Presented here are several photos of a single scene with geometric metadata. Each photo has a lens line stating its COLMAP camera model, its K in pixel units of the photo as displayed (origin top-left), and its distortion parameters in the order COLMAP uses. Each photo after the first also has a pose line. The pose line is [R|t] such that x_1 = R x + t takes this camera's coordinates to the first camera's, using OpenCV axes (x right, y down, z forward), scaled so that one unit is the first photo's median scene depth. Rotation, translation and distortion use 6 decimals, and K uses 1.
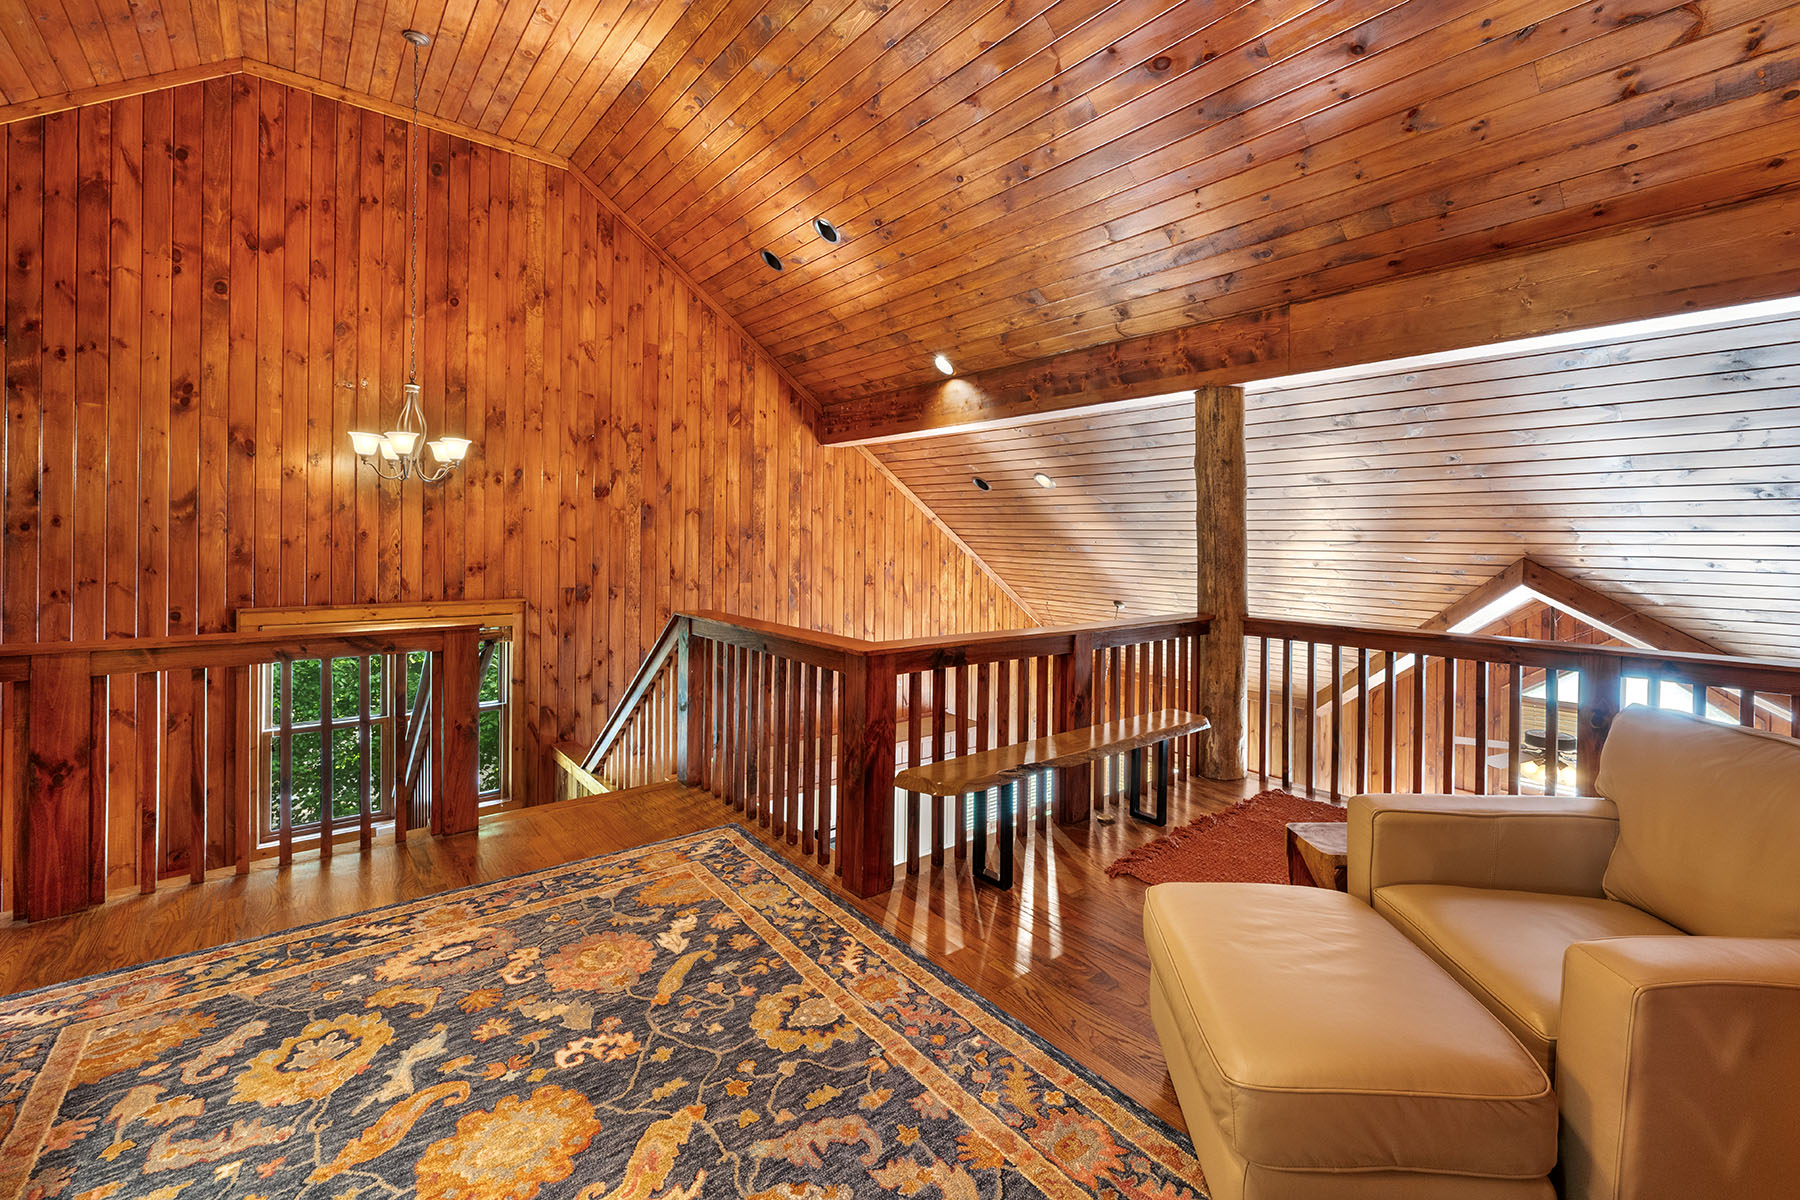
lens RADIAL K [[780.5, 0, 958.2], [0, 780.5, 548.3], [0, 0, 1]] dist [0.000097, 0.000082]
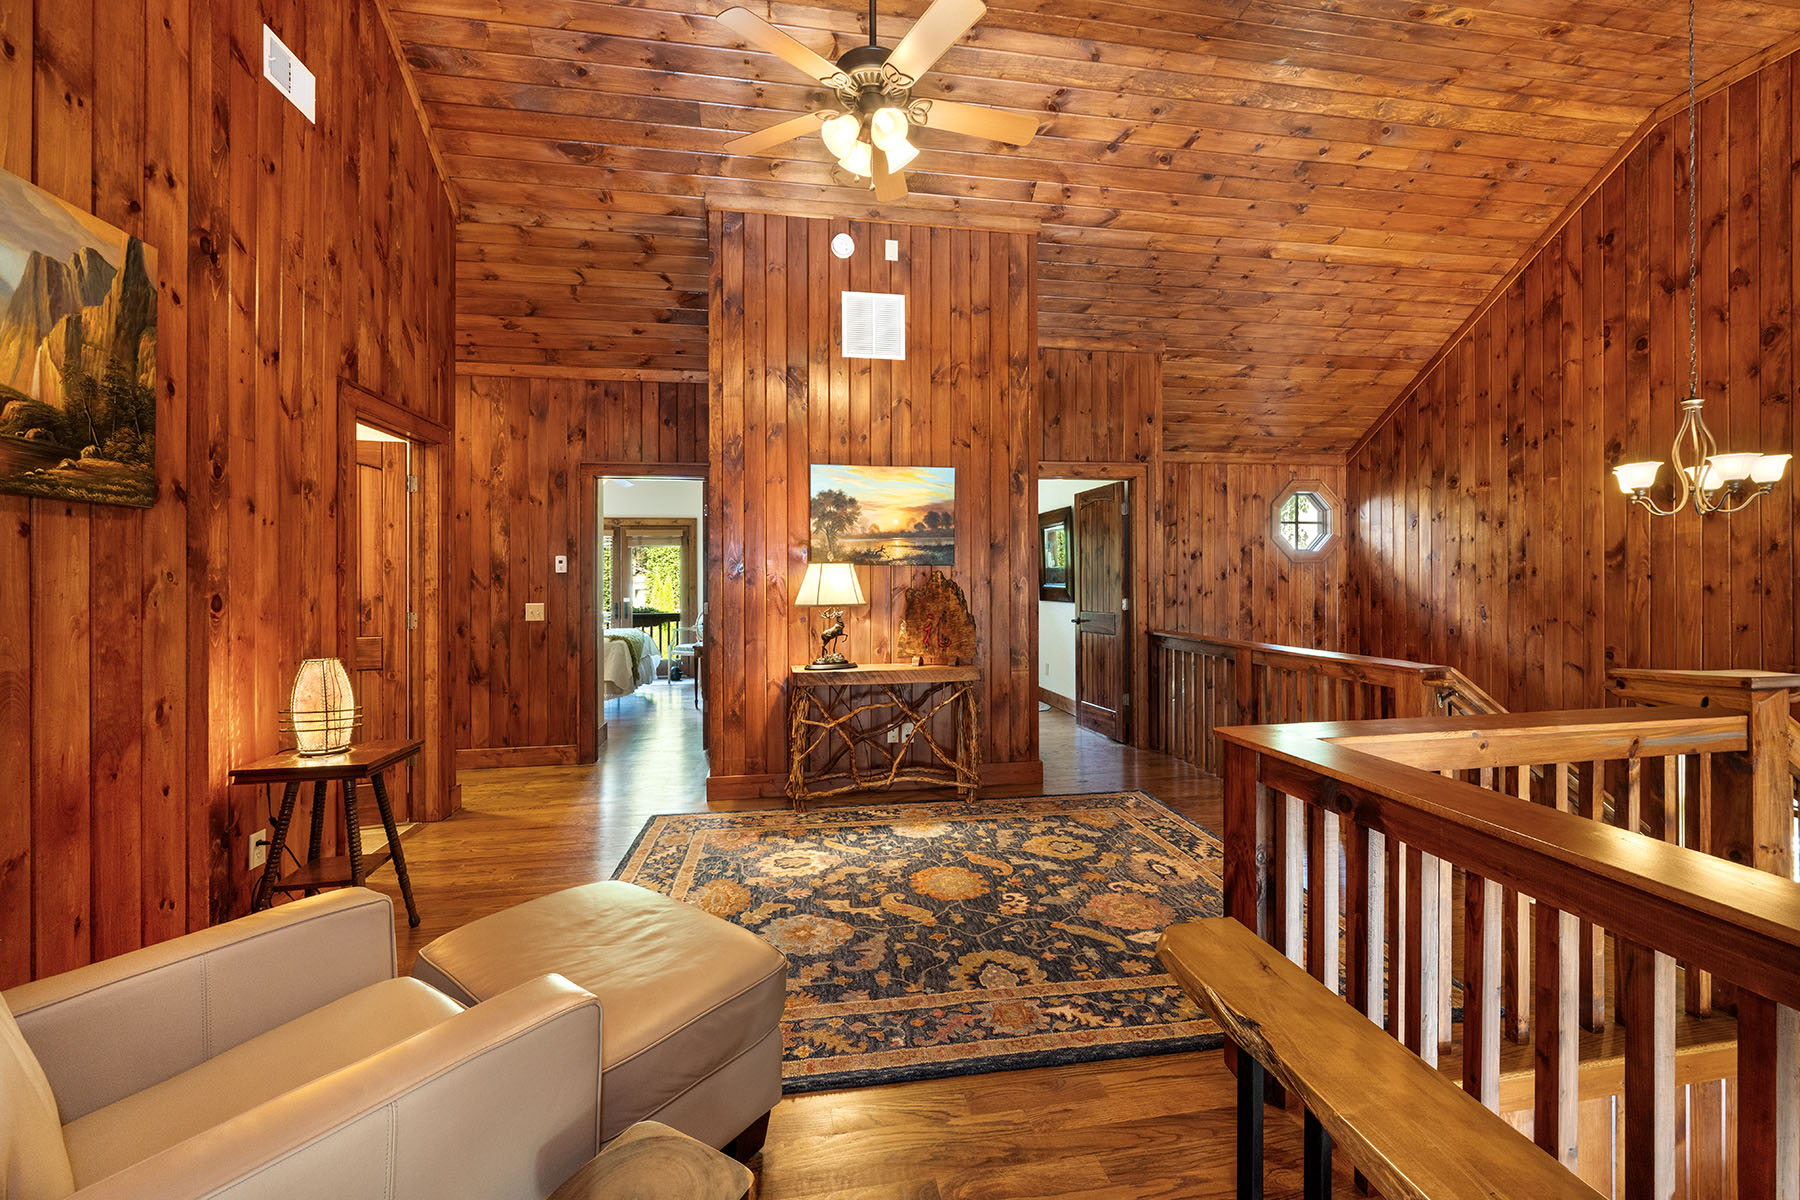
lens RADIAL K [[711.1, 0, 900.9], [0, 711.1, 582.8], [0, 0, 1]] dist [-0.001309, -0.000151]
pose [[-0.535951, -0.006036, -0.844228, 0.744564], [-0.009521, 0.999954, -0.001105, -0.009737], [0.844196, 0.007445, -0.535983, 1.313925]]
